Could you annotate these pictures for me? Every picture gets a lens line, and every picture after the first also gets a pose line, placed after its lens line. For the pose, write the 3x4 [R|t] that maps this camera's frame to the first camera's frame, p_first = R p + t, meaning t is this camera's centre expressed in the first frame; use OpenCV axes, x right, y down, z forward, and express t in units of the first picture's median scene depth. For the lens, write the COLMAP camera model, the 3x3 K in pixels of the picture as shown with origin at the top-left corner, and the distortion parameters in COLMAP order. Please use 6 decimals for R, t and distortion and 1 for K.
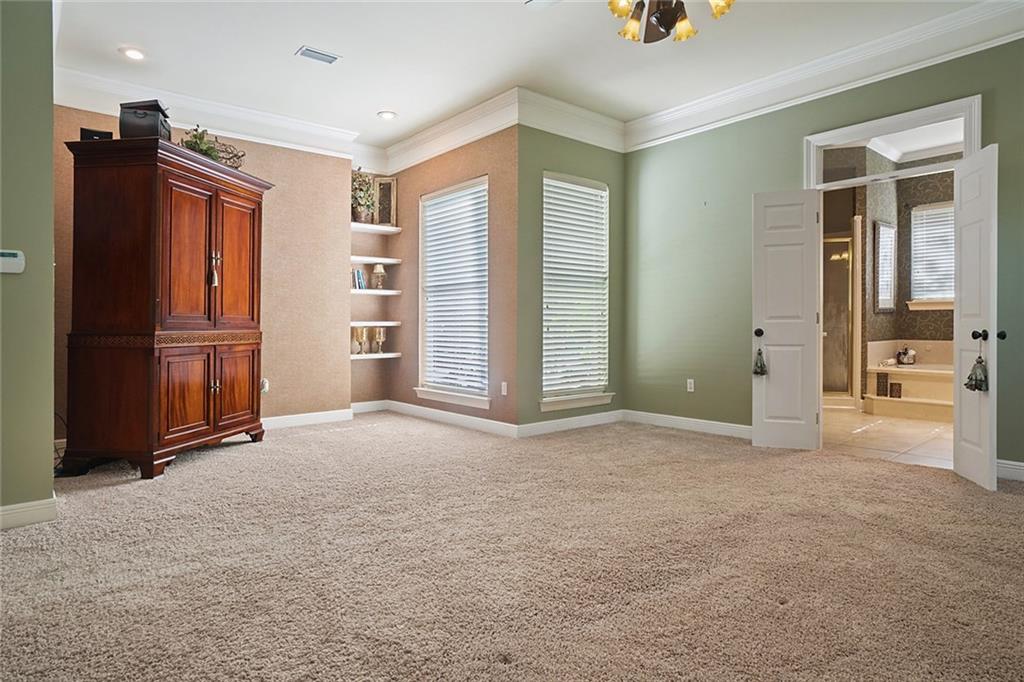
lens RADIAL K [[584.6, 0, 514.0], [0, 584.6, 321.4], [0, 0, 1]] dist [-0.007062, -0.000817]
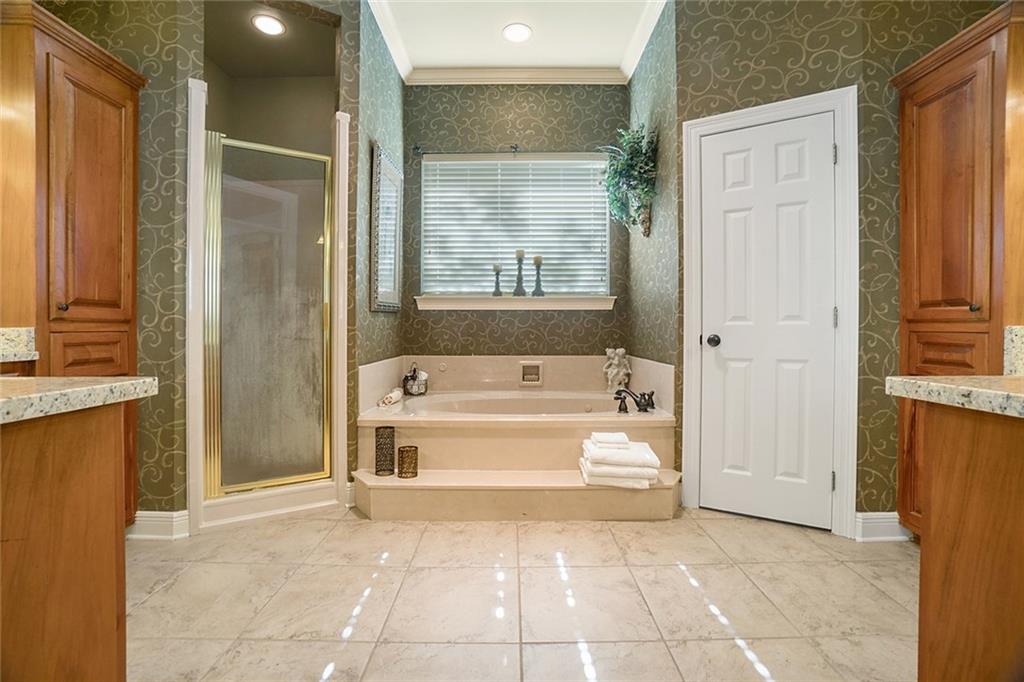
lens RADIAL K [[460.3, 0, 512.5], [0, 460.3, 329.1], [0, 0, 1]] dist [-0.058967, 0.016194]
pose [[0.655874, 0.000887, 0.754870, 0.378452], [-0.000989, 0.999999, -0.000316, 0.002822], [-0.754870, -0.000539, 0.655875, 0.613189]]
